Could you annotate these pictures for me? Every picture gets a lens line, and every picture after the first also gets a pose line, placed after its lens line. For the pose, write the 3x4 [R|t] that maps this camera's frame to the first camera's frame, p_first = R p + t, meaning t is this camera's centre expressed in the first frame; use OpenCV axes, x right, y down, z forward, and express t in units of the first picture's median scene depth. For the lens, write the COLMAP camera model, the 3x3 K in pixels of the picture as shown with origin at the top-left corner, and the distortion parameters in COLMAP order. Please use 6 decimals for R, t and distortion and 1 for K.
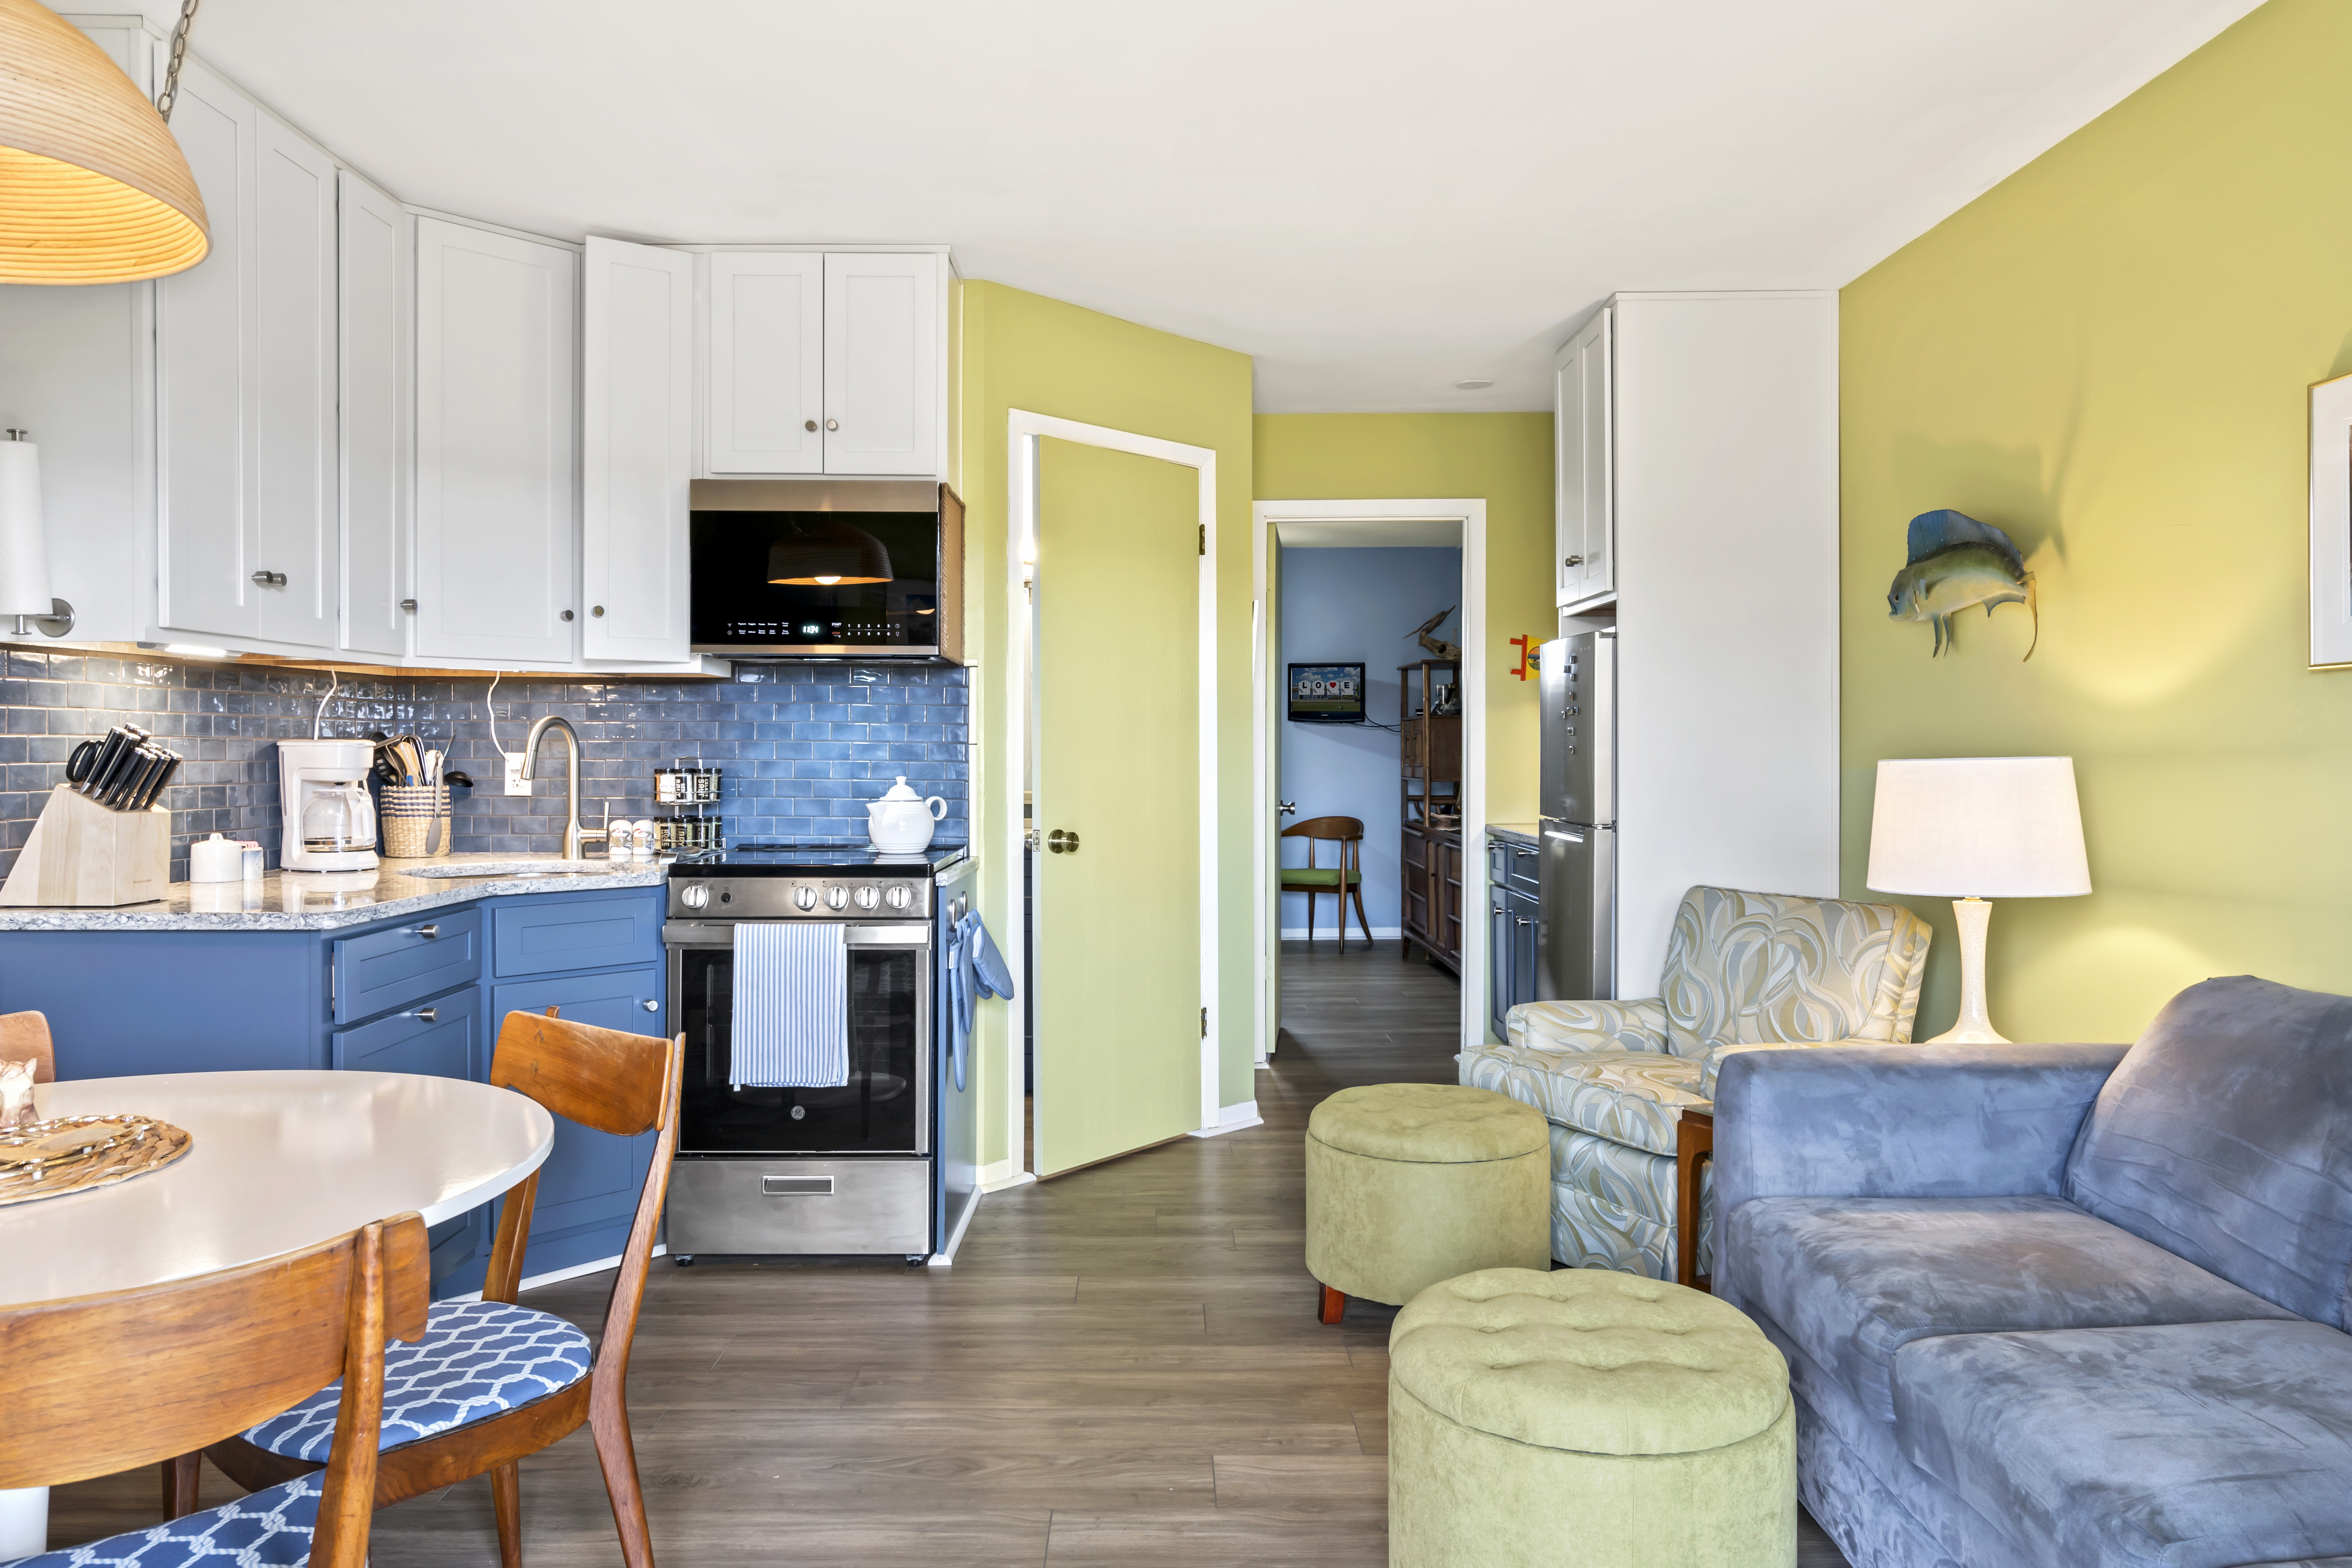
lens RADIAL K [[1646.8, 0, 1178.2], [0, 1646.8, 695.9], [0, 0, 1]] dist [0.004203, 0.000122]
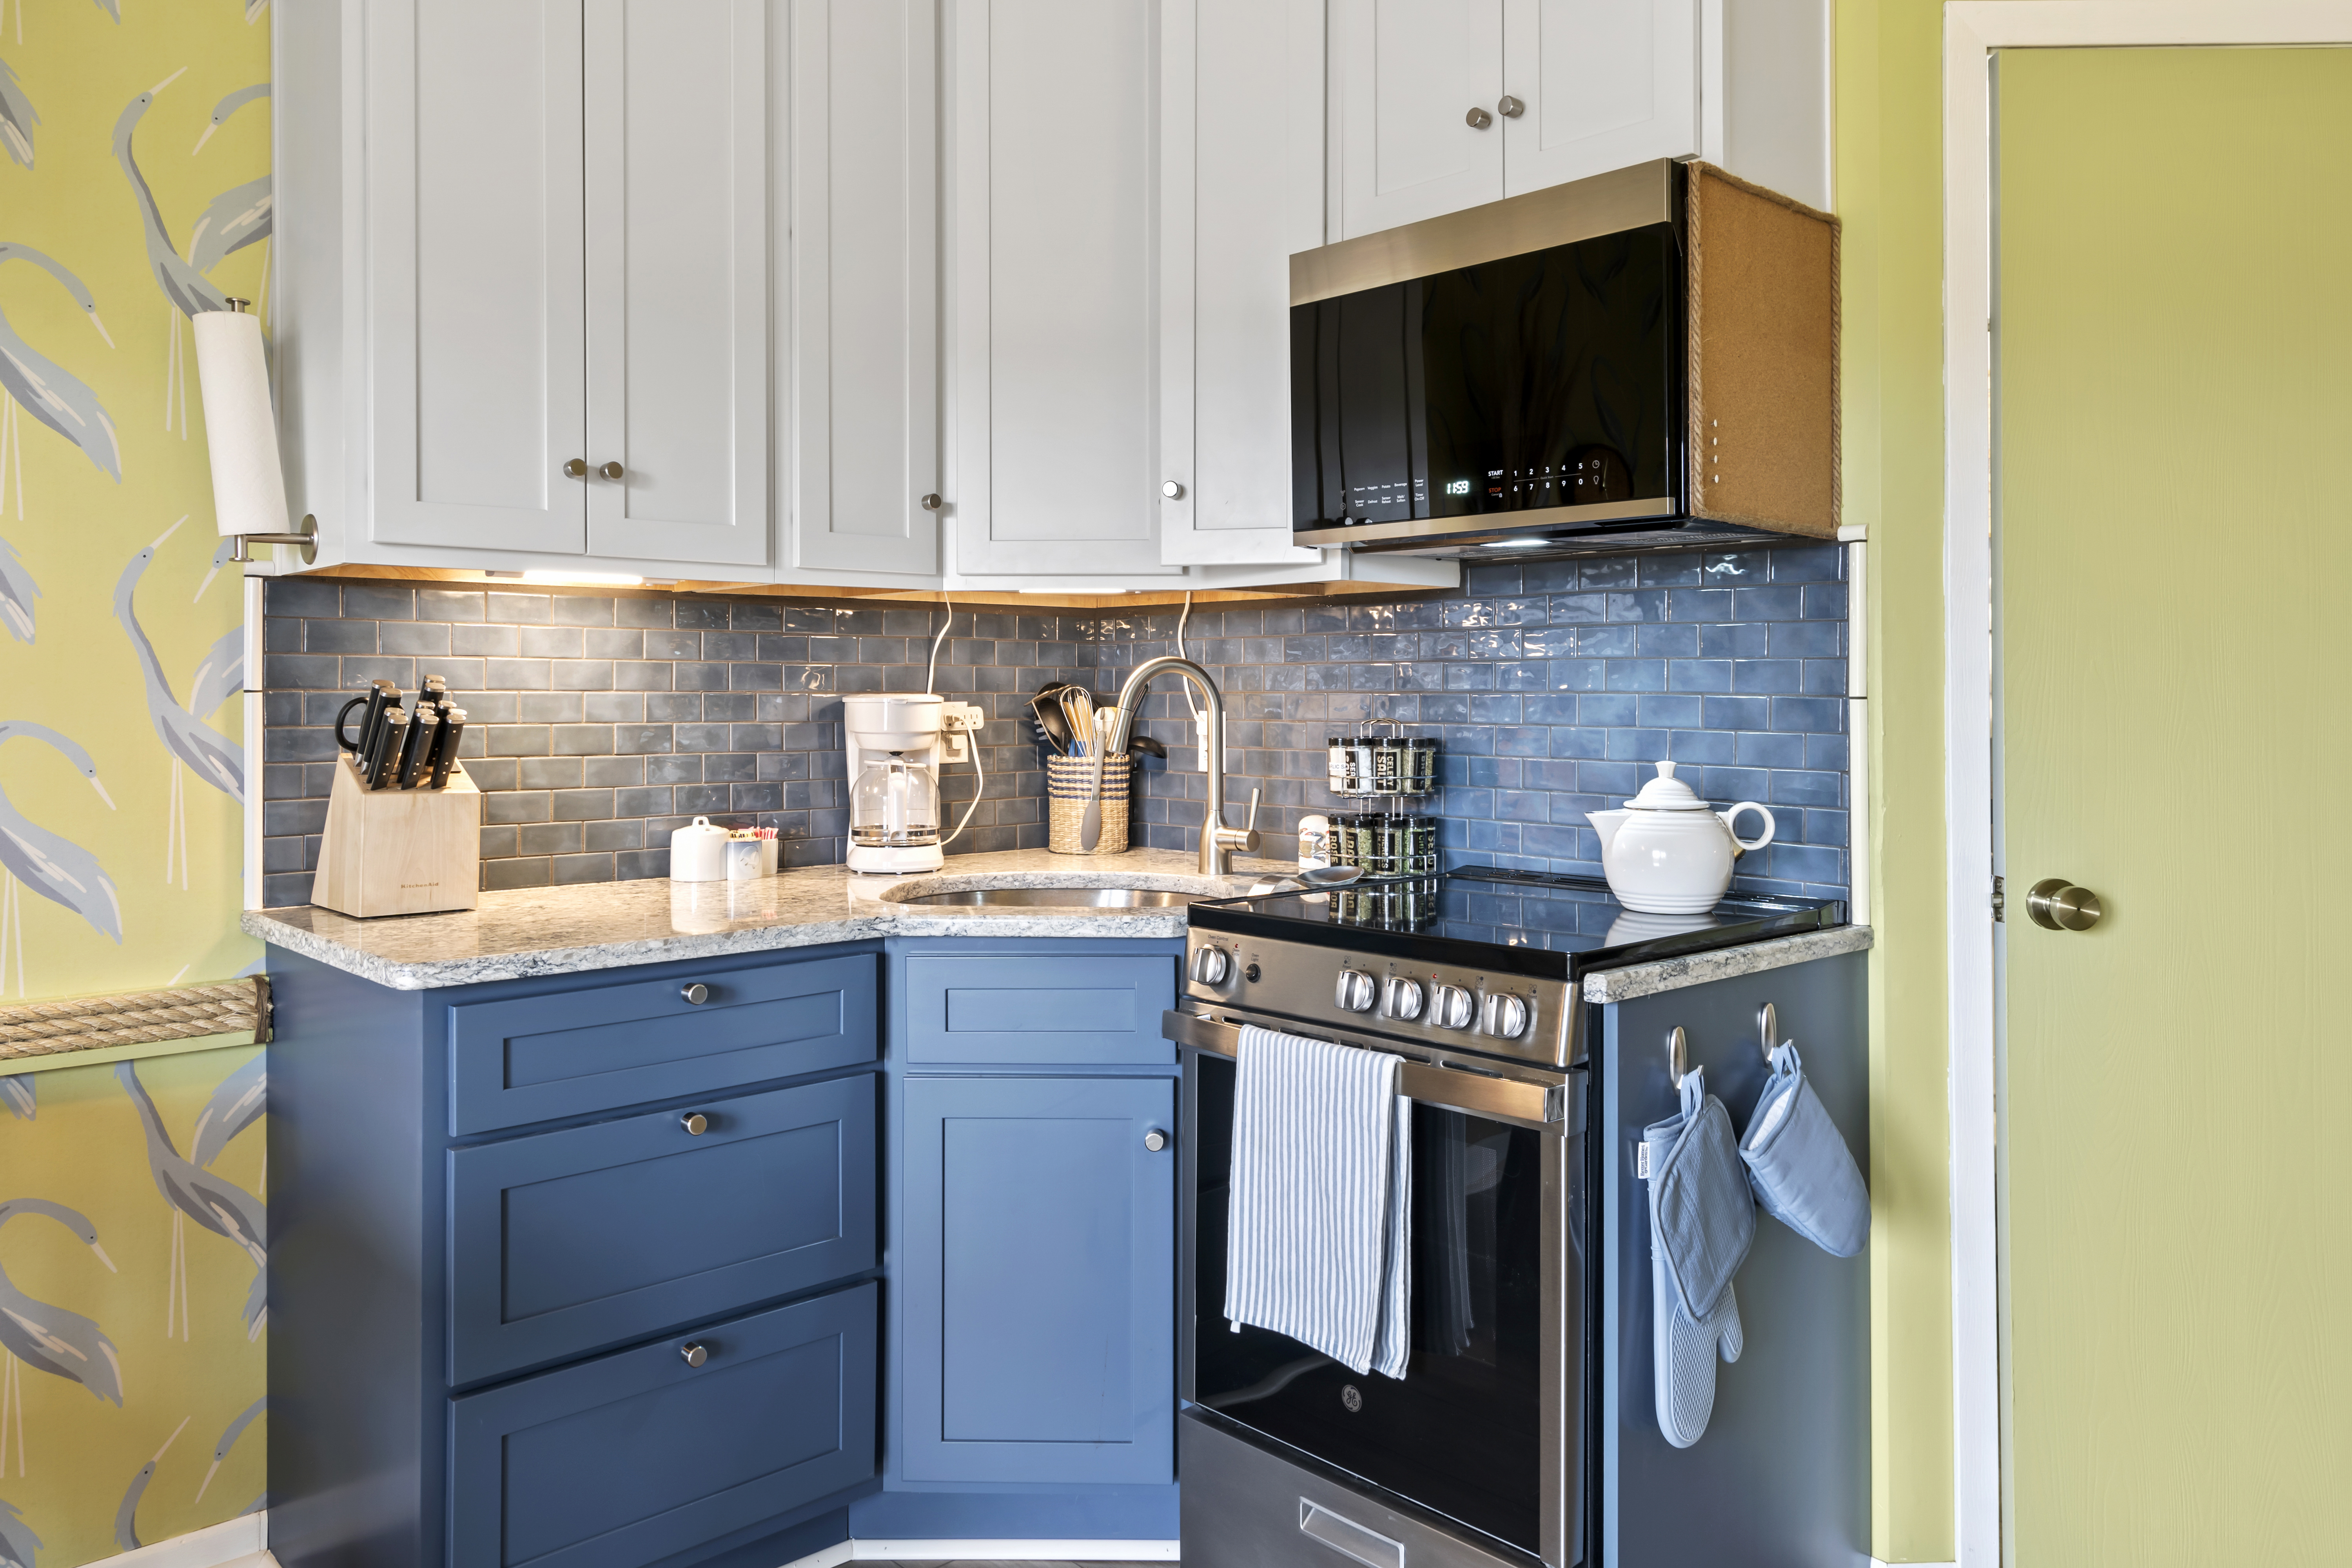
lens RADIAL K [[1631.0, 0, 1173.8], [0, 1631.0, 693.2], [0, 0, 1]] dist [-0.019493, -0.000787]
pose [[0.679277, -0.004200, -0.733870, 0.106351], [0.025428, 0.999518, 0.017816, 0.015278], [0.733442, -0.030762, 0.679056, 0.564792]]
